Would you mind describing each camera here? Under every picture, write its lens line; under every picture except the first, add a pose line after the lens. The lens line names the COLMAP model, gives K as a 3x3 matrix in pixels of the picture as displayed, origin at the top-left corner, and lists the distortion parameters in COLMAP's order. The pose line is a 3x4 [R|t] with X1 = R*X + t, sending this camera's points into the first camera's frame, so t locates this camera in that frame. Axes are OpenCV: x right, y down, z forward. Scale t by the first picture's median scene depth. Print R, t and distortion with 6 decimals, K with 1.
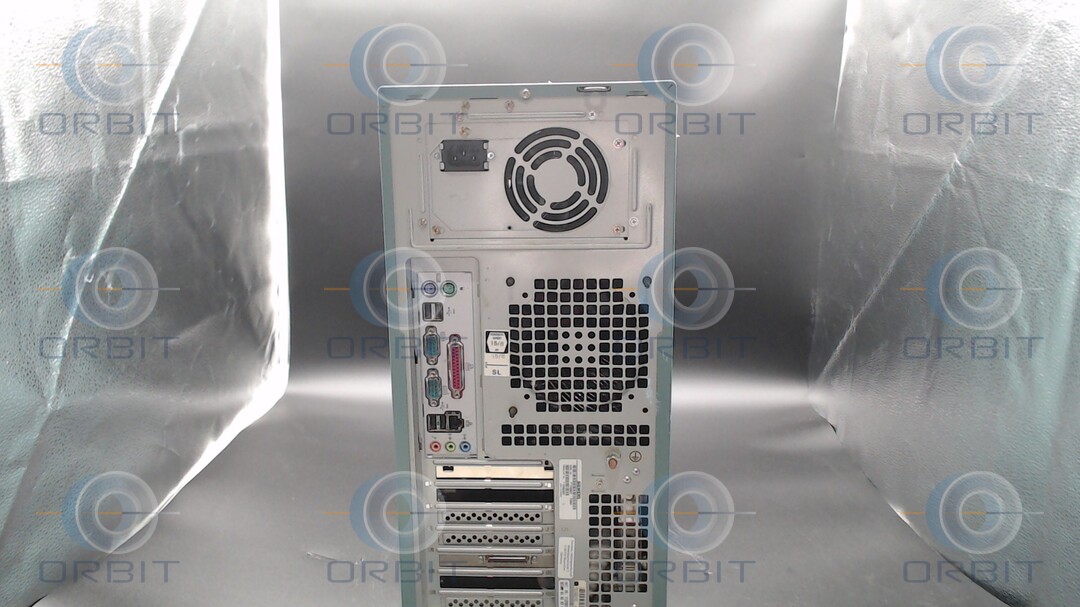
lens RADIAL K [[804.0, 0, 536.3], [0, 804.0, 279.1], [0, 0, 1]] dist [0.022937, -0.048585]
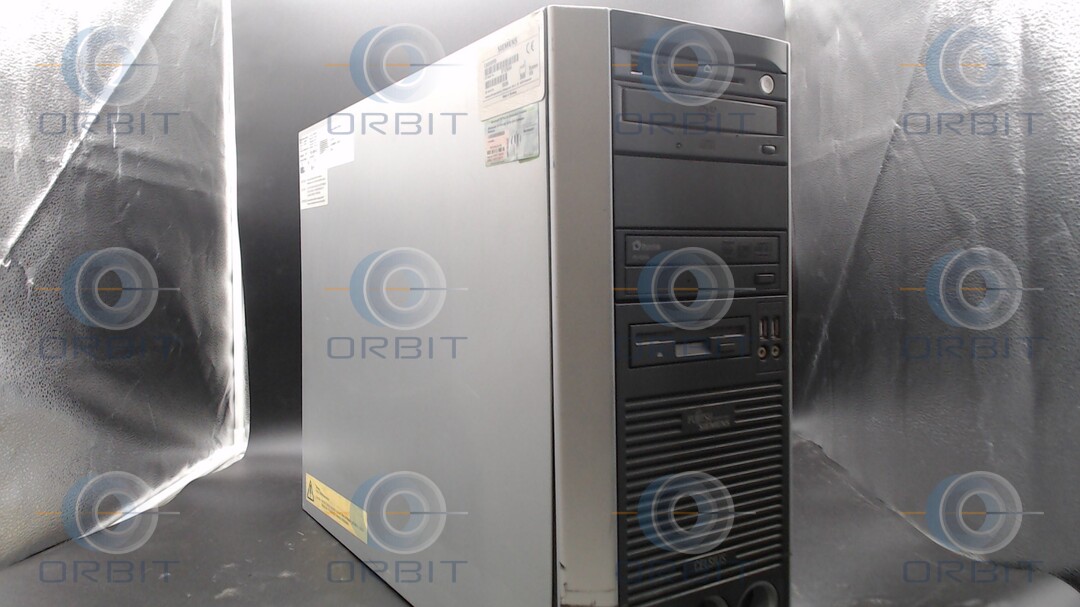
lens RADIAL K [[804.0, 0, 545.4], [0, 804.0, 293.1], [0, 0, 1]] dist [0.022937, -0.048585]
pose [[0.998164, -0.057349, 0.019508, 0.049538], [0.059896, 0.982512, -0.176305, 0.186654], [-0.009056, 0.177150, 0.984142, 0.047474]]
